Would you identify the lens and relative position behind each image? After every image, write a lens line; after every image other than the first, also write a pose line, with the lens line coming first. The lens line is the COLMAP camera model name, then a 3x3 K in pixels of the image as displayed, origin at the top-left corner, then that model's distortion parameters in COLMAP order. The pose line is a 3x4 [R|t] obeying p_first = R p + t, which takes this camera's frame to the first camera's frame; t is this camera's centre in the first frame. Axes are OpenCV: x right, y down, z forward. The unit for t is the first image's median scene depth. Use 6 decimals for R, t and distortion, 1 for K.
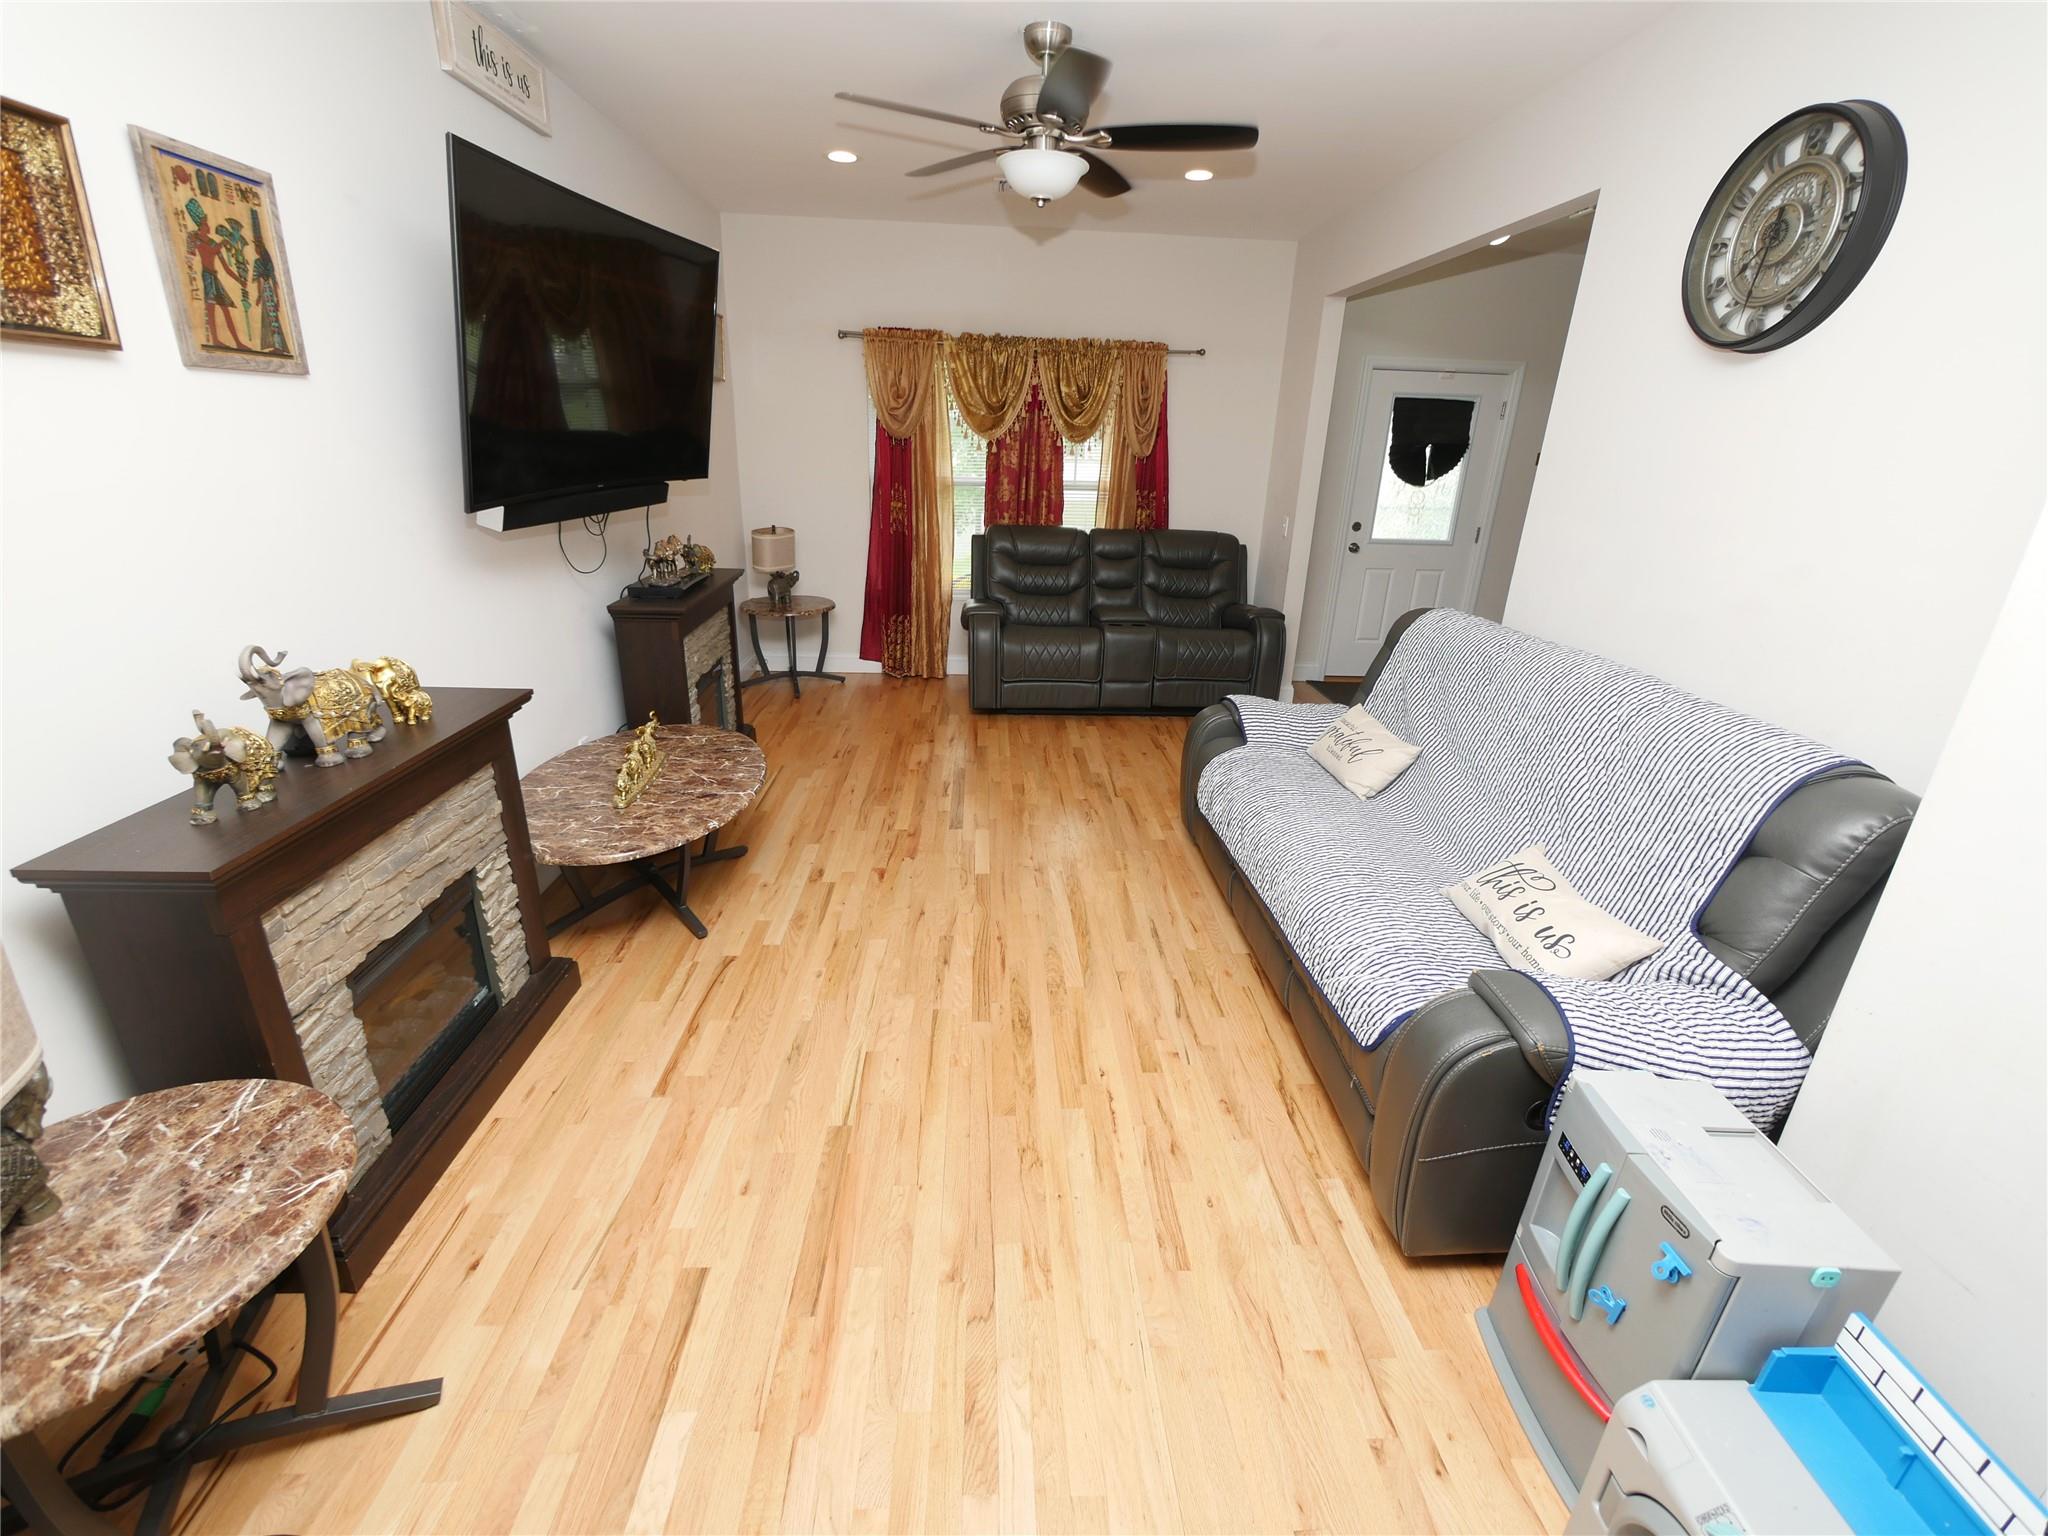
lens RADIAL K [[869.8, 0, 1022.3], [0, 869.8, 759.5], [0, 0, 1]] dist [-0.000991, -0.000394]
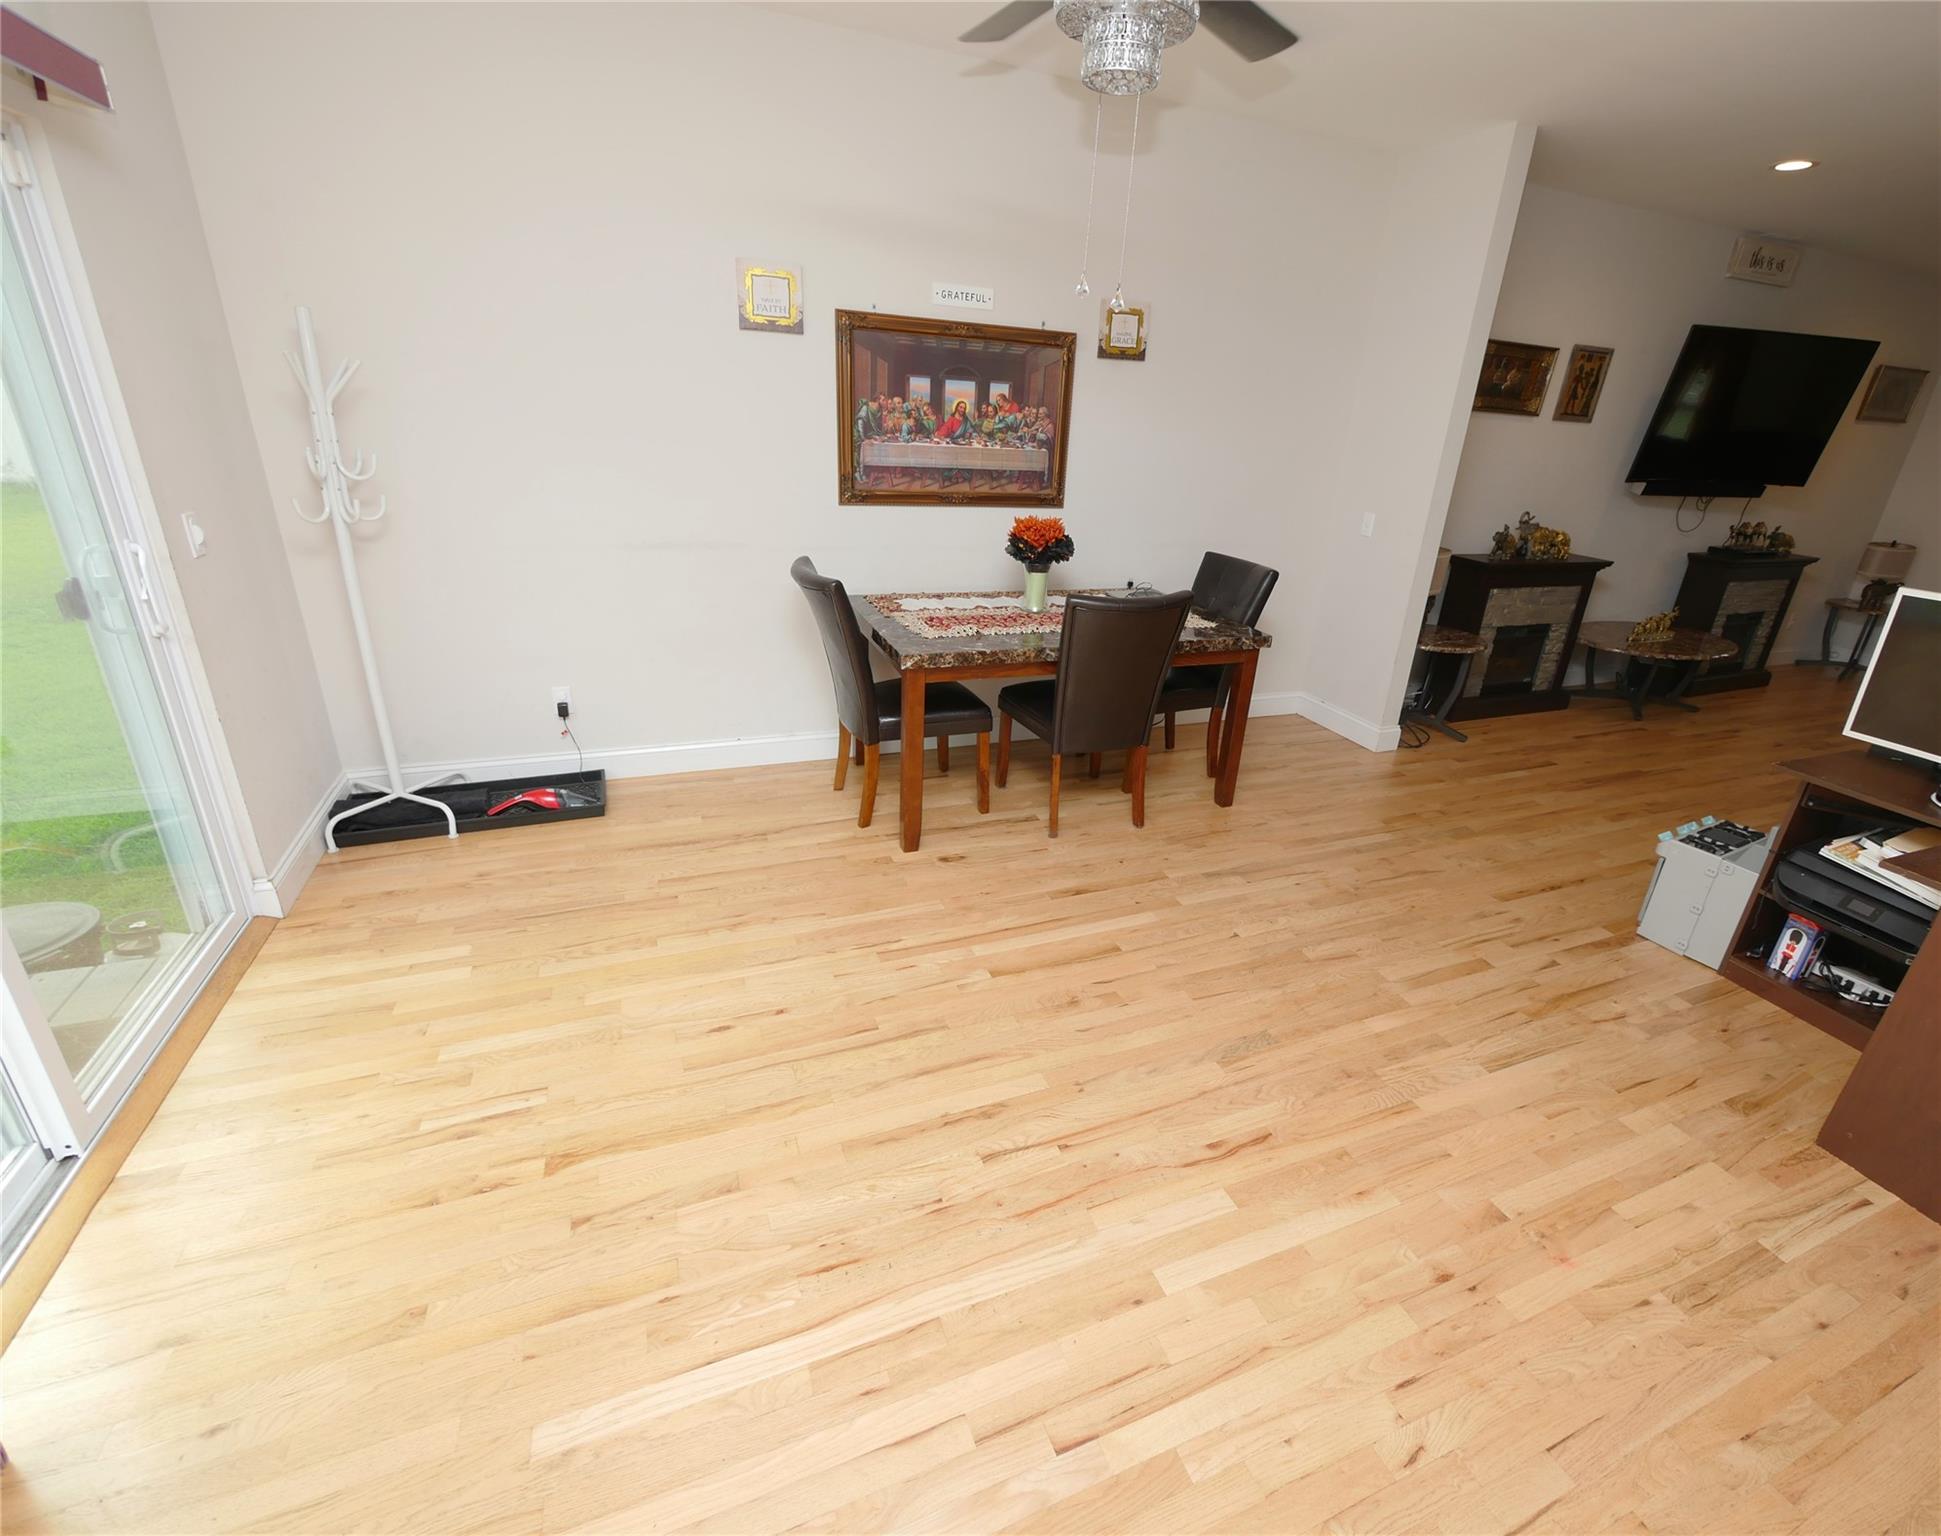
lens RADIAL K [[868.6, 0, 979.8], [0, 868.6, 766.5], [0, 0, 1]] dist [-0.024559, -0.000028]
pose [[0.328065, 0.355507, -0.875207, 1.132435], [-0.362702, 0.902875, 0.230789, 0.535297], [0.872250, 0.241725, 0.425145, -1.373220]]
